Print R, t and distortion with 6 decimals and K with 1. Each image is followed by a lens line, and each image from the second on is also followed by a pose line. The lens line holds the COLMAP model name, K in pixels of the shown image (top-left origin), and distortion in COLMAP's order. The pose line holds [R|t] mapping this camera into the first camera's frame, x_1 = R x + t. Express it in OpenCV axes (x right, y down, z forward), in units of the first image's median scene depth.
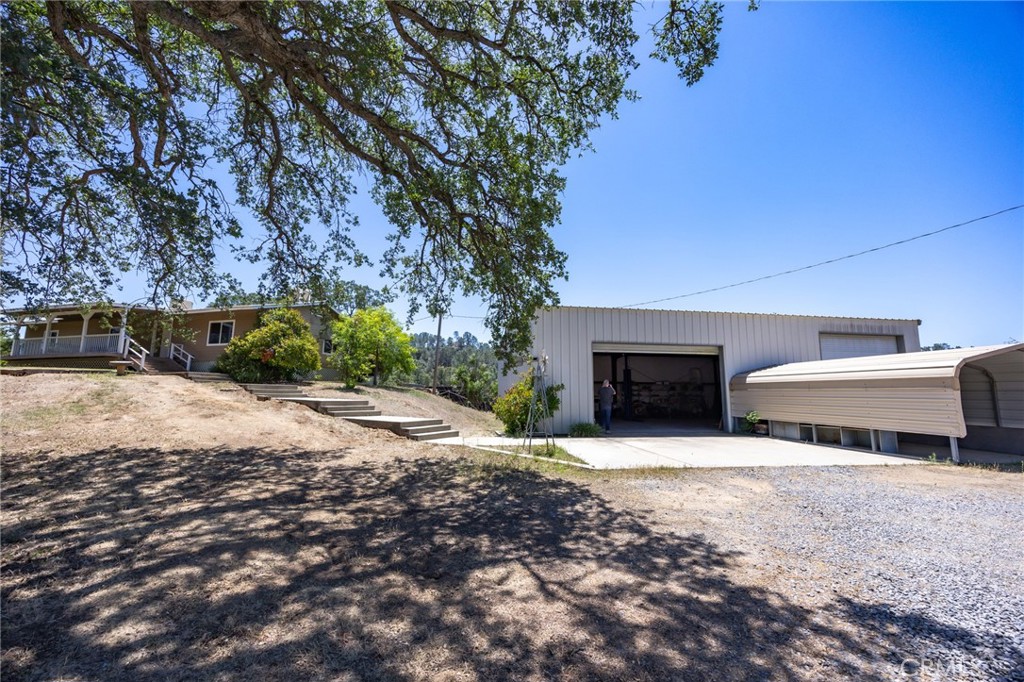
lens RADIAL K [[391.4, 0, 510.2], [0, 391.4, 342.5], [0, 0, 1]] dist [0.002739, -0.000062]
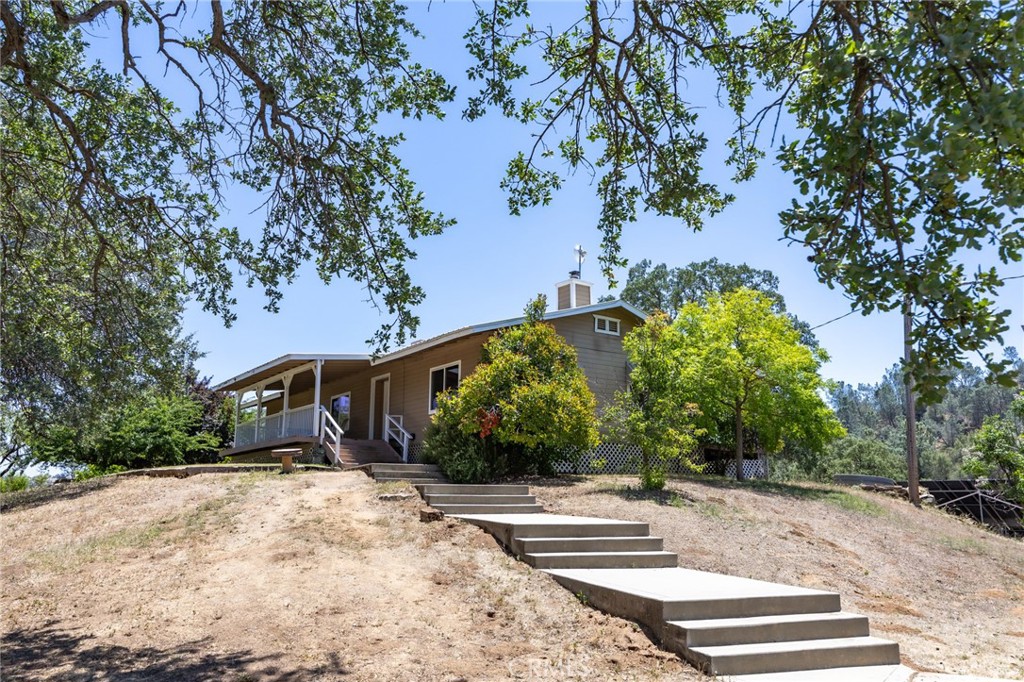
lens RADIAL K [[787.0, 0, 512.0], [0, 787.0, 341.0], [0, 0, 1]] dist [-0.002705, -0.001925]
pose [[0.752938, -0.136846, -0.643706, 0.031649], [0.092326, 0.990433, -0.102563, 0.034084], [0.651582, 0.017793, 0.758369, 0.282094]]
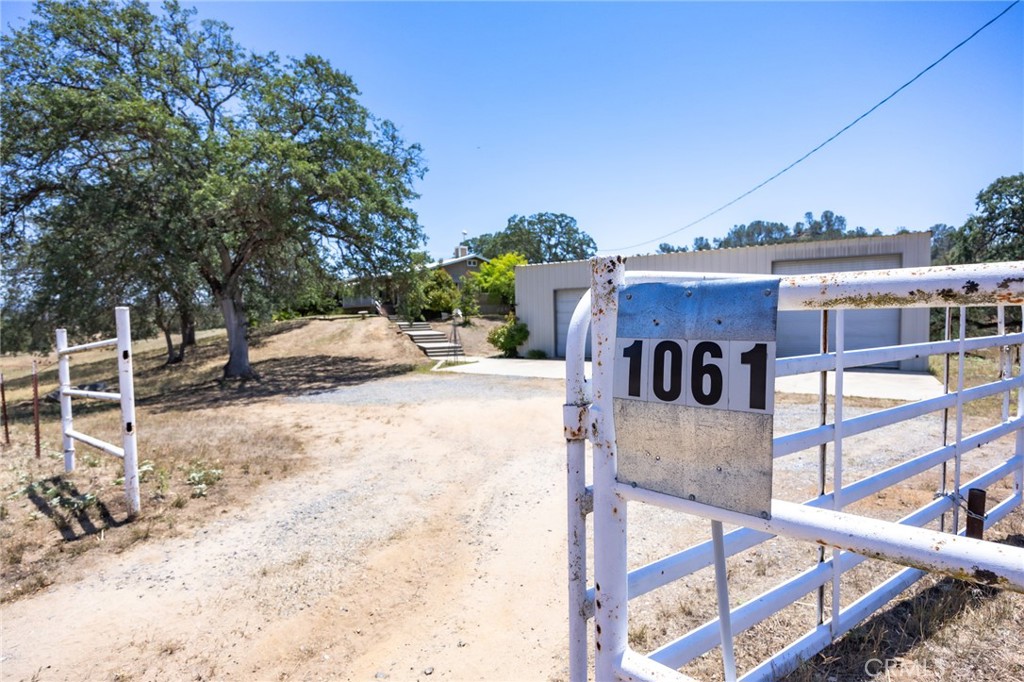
lens RADIAL K [[516.3, 0, 512.0], [0, 516.3, 341.0], [0, 0, 1]] dist [0.001013, 0.000022]
pose [[0.751211, 0.013586, -0.659922, 1.028246], [0.115875, 0.981547, 0.152113, -0.094591], [0.649812, -0.190738, 0.735775, -0.336554]]
